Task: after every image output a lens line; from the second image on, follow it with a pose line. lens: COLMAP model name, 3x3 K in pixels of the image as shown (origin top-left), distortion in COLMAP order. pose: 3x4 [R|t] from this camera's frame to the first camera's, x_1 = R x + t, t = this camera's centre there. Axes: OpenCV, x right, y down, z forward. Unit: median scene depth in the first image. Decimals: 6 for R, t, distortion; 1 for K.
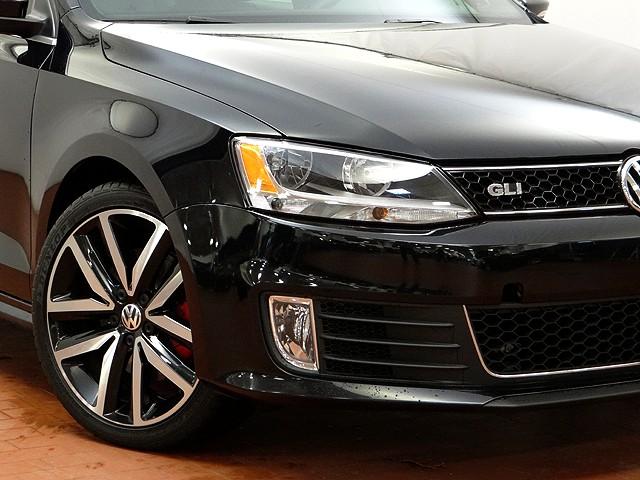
lens RADIAL K [[1750.9, 0, 320.0], [0, 1750.9, 240.0], [0, 0, 1]] dist [0.032276, 0.468992]
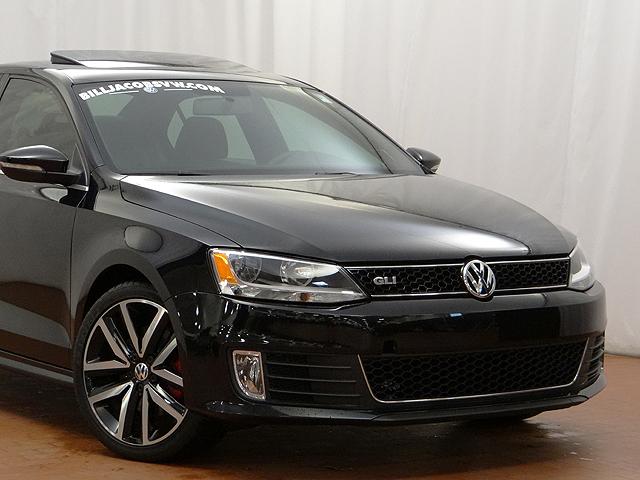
lens RADIAL K [[1750.9, 0, 320.0], [0, 1750.9, 240.0], [0, 0, 1]] dist [0.032276, 0.468992]
pose [[0.999924, -0.006408, 0.010494, 0.030507], [0.007273, 0.996390, -0.084580, 0.062747], [-0.009914, 0.084650, 0.996361, -0.520023]]
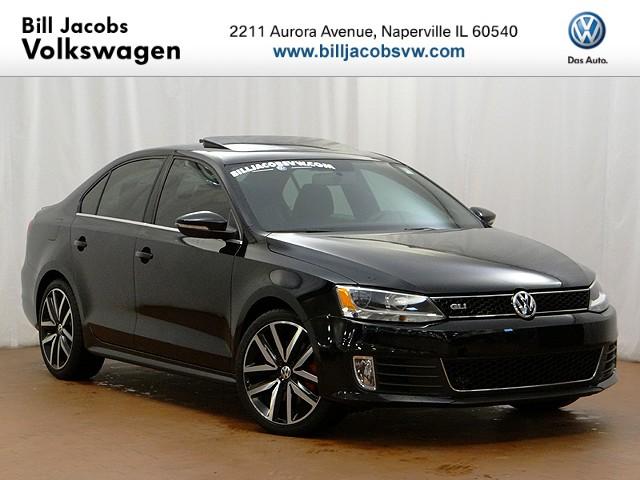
lens RADIAL K [[1700.5, 0, 320.0], [0, 1700.5, 240.0], [0, 0, 1]] dist [0.040947, 0.110484]
pose [[0.999600, -0.016989, -0.022631, -0.018771], [0.014596, 0.994676, -0.102008, 0.099975], [0.024244, 0.101637, 0.994526, -1.104978]]
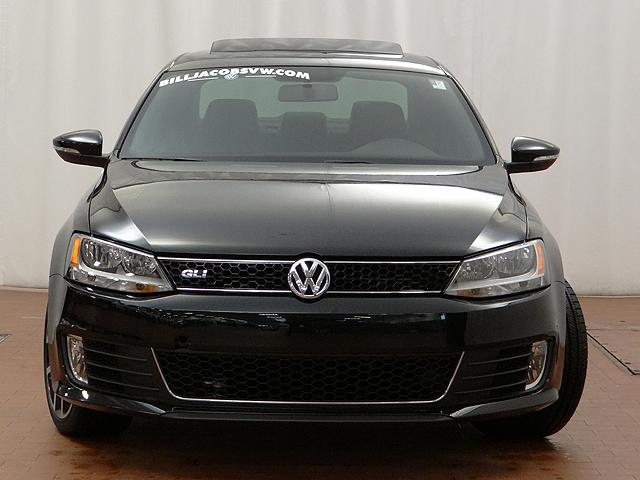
lens RADIAL K [[1640.8, 0, 320.0], [0, 1640.8, 240.0], [0, 0, 1]] dist [0.584062, 0.151948]
pose [[0.843242, 0.041972, -0.535894, 0.907494], [-0.080444, 0.995573, -0.048605, 0.002091], [0.531481, 0.084095, 0.842885, -0.129330]]
